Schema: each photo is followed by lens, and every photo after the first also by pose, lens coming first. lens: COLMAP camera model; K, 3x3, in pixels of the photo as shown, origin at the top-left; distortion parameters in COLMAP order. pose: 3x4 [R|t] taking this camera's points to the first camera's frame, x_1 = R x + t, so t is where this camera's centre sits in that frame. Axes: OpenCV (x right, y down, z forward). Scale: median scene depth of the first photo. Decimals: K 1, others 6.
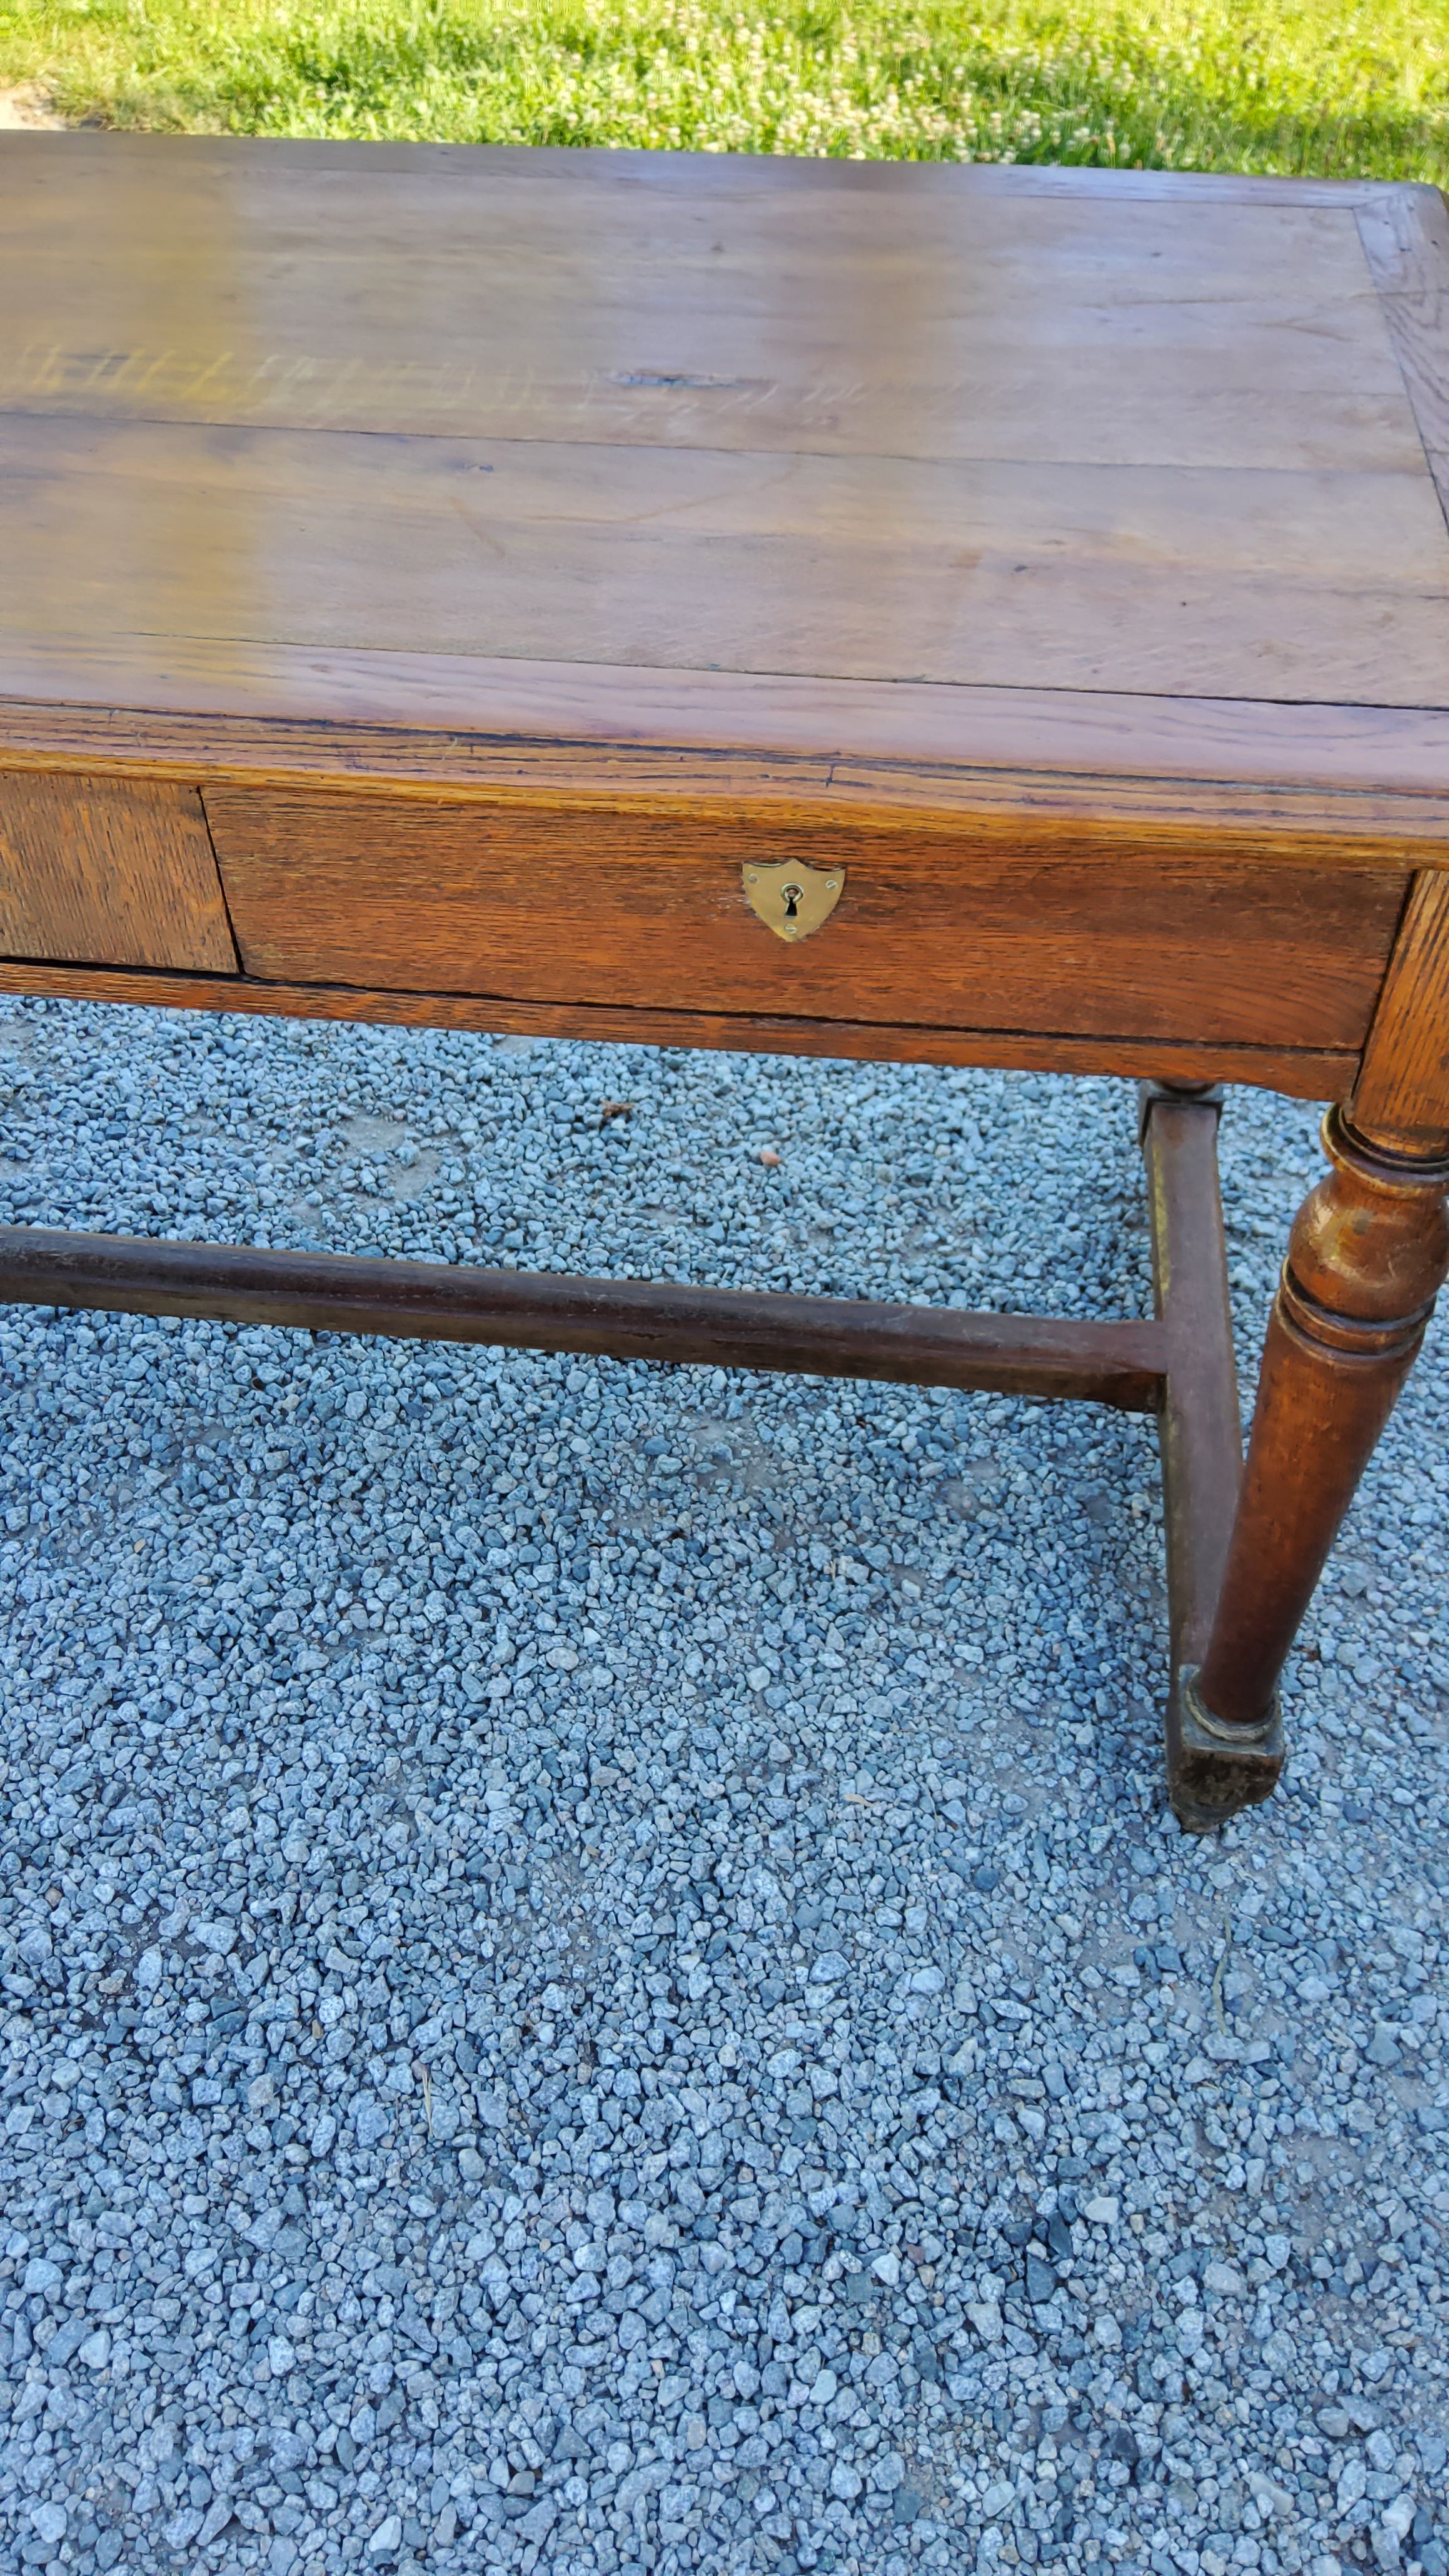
lens RADIAL K [[1948.8, 0, 741.6], [0, 1948.8, 1269.2], [0, 0, 1]] dist [0.132861, -0.268942]
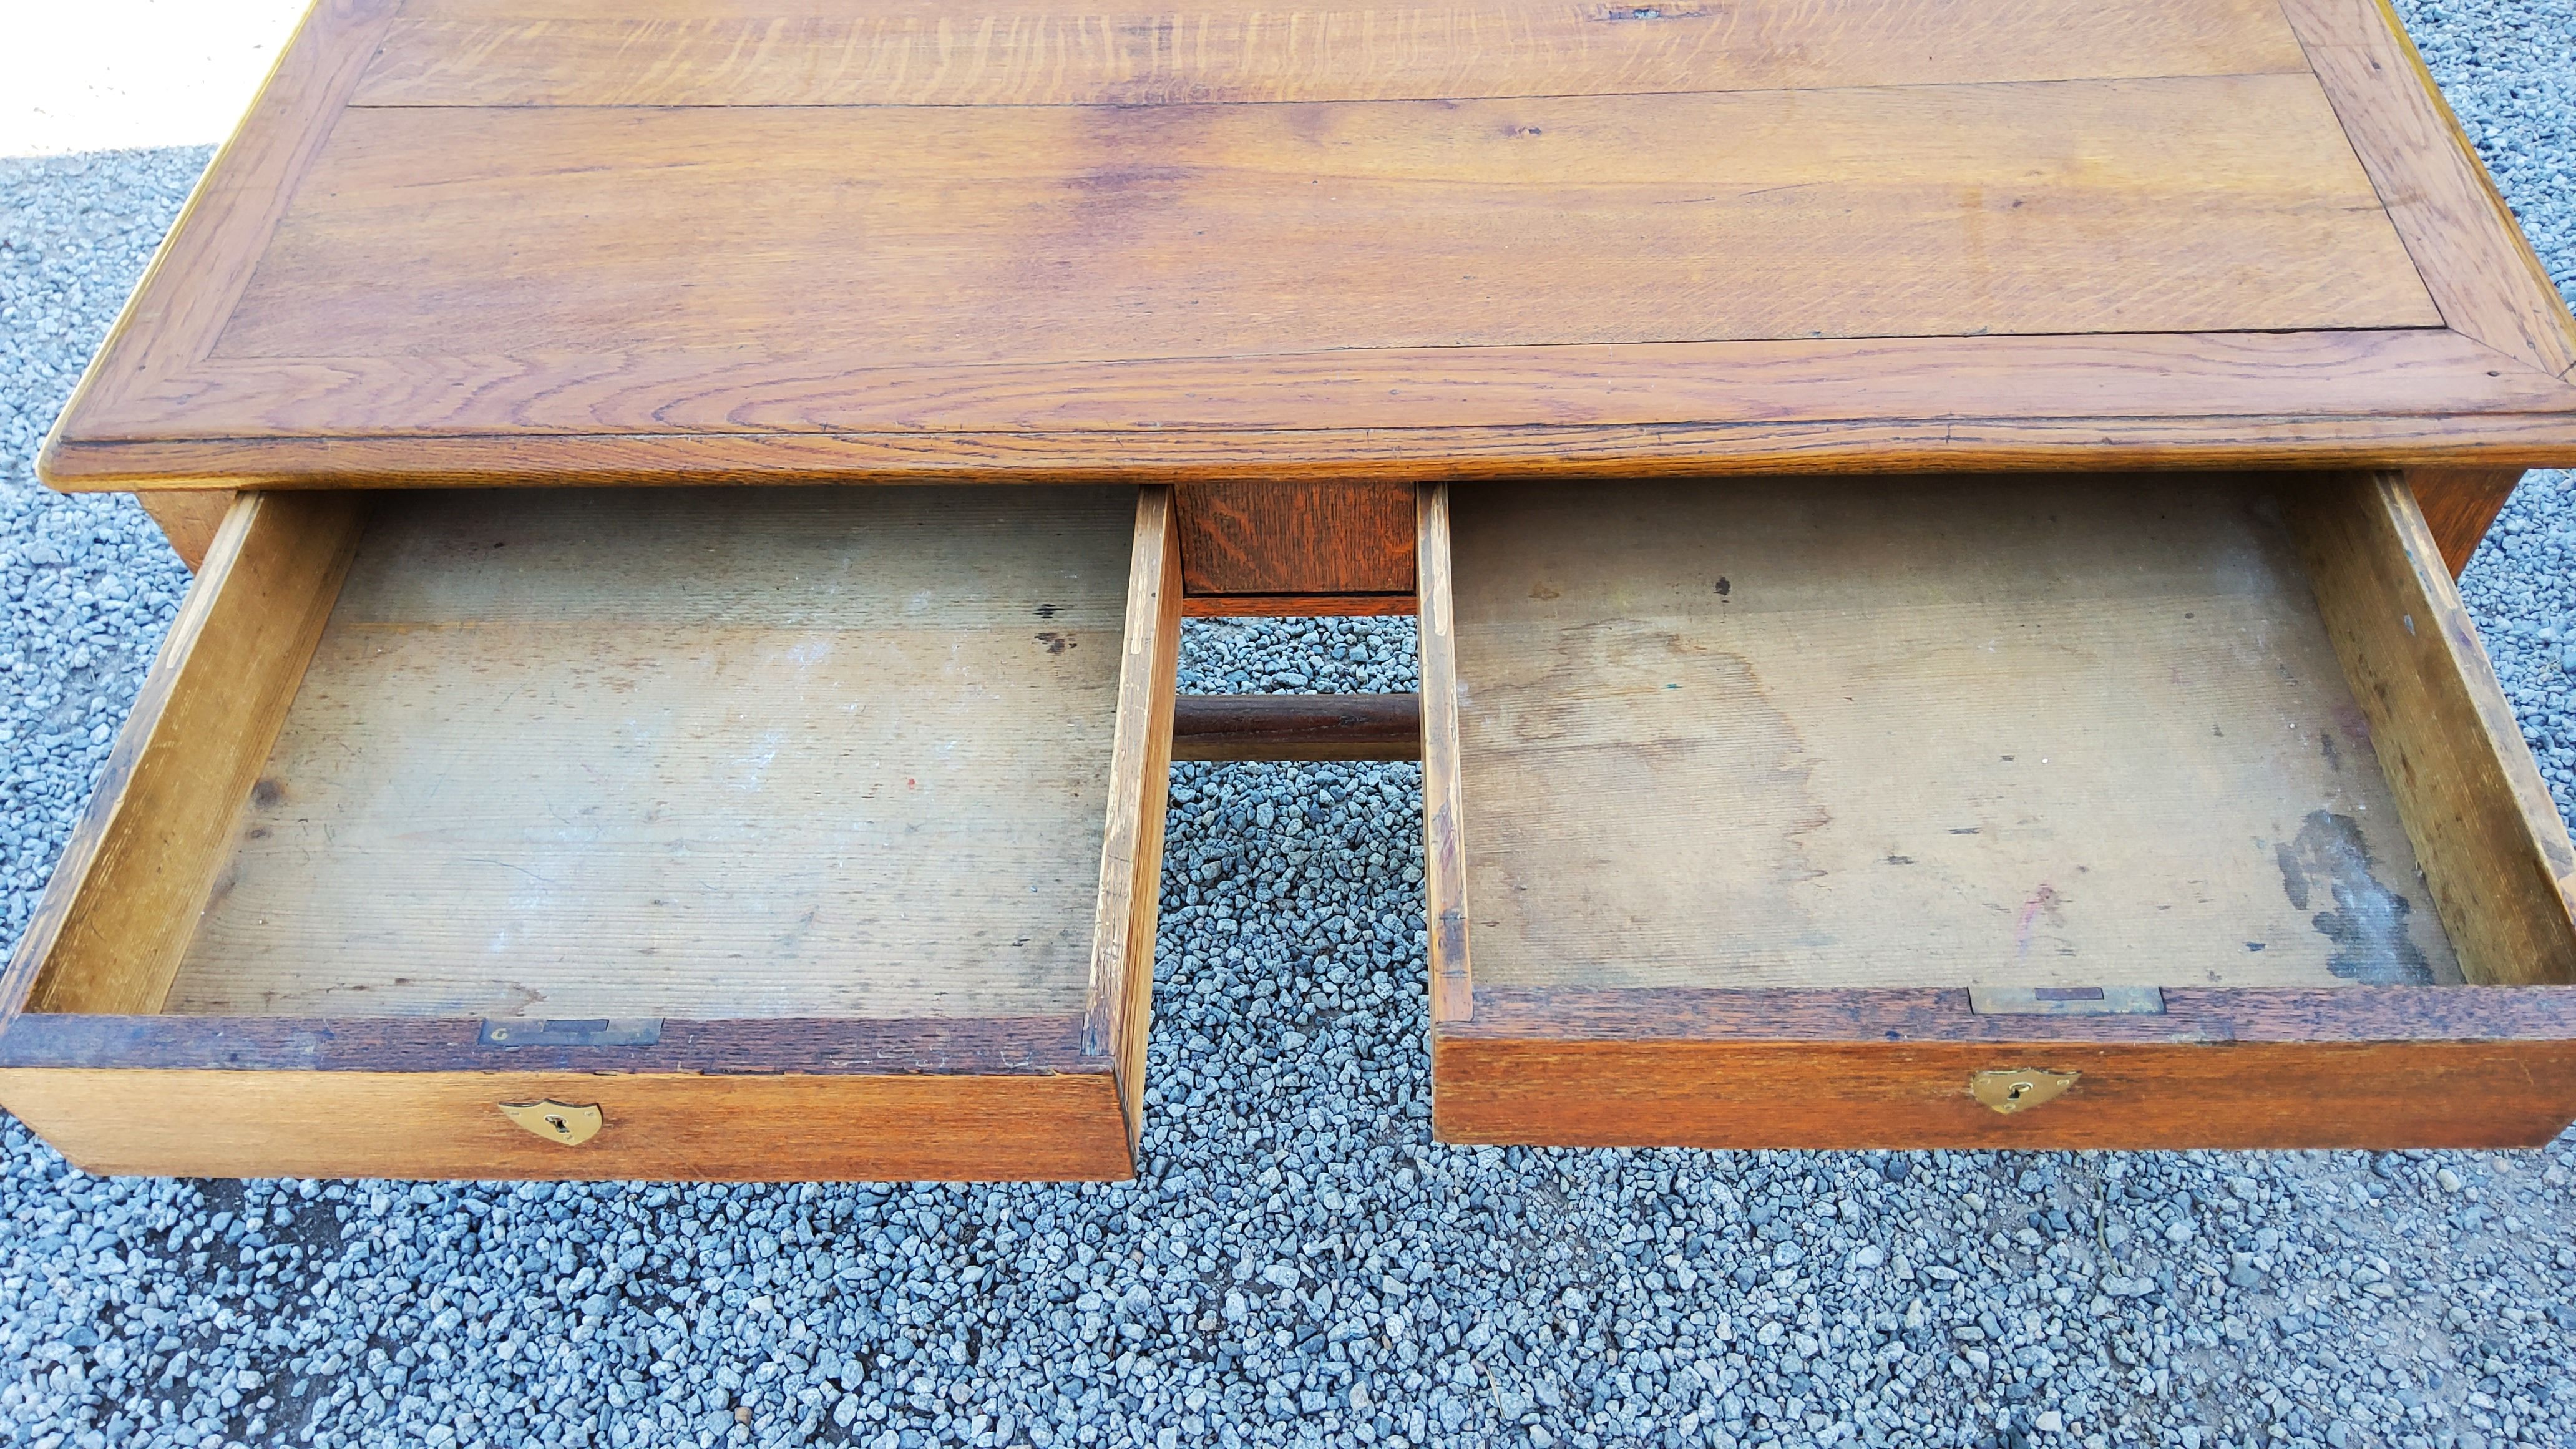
lens RADIAL K [[2037.1, 0, 1280.0], [0, 2037.1, 621.4], [0, 0, 1]] dist [0.097759, -0.176602]
pose [[0.995434, -0.084653, 0.044111, -0.262998], [0.083151, 0.995928, 0.034838, -0.096790], [-0.046880, -0.031011, 0.998419, -0.223086]]
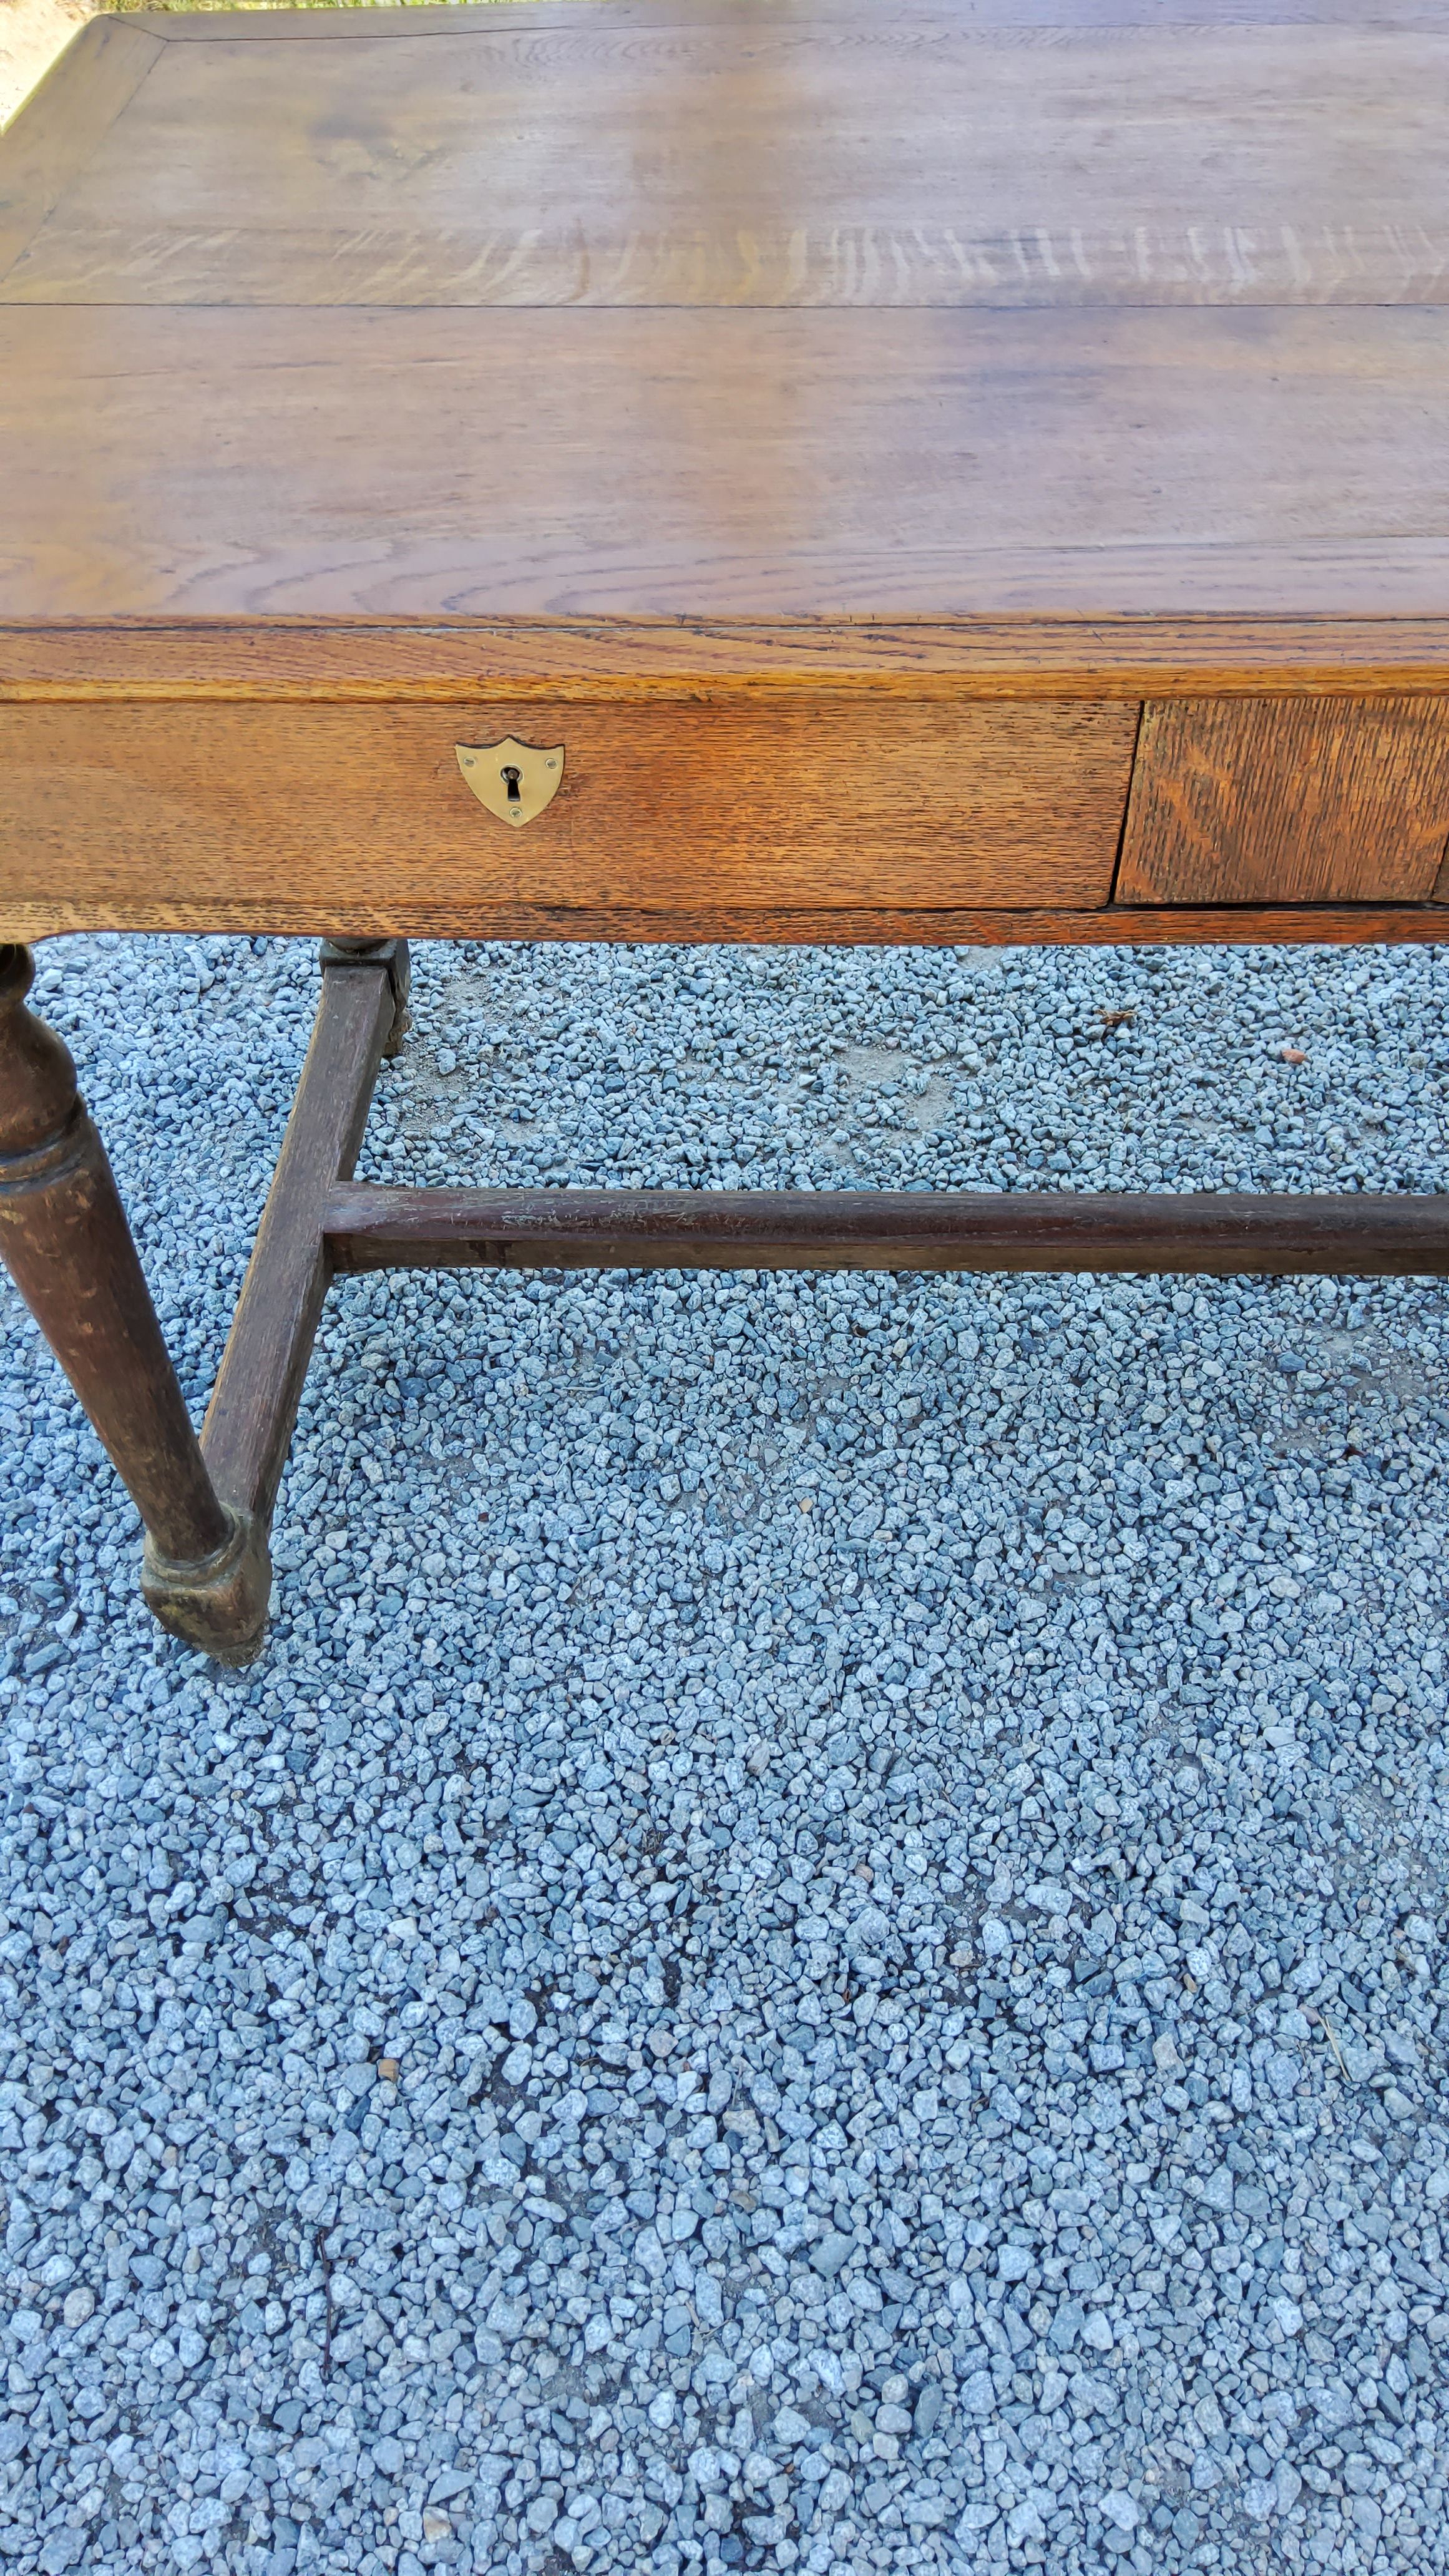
lens RADIAL K [[1948.8, 0, 741.6], [0, 1948.8, 1269.2], [0, 0, 1]] dist [0.132861, -0.268942]
pose [[0.995746, -0.082327, 0.041388, -0.393237], [0.080133, 0.995420, 0.052140, -0.031264], [-0.045491, -0.048602, 0.997782, 0.046093]]
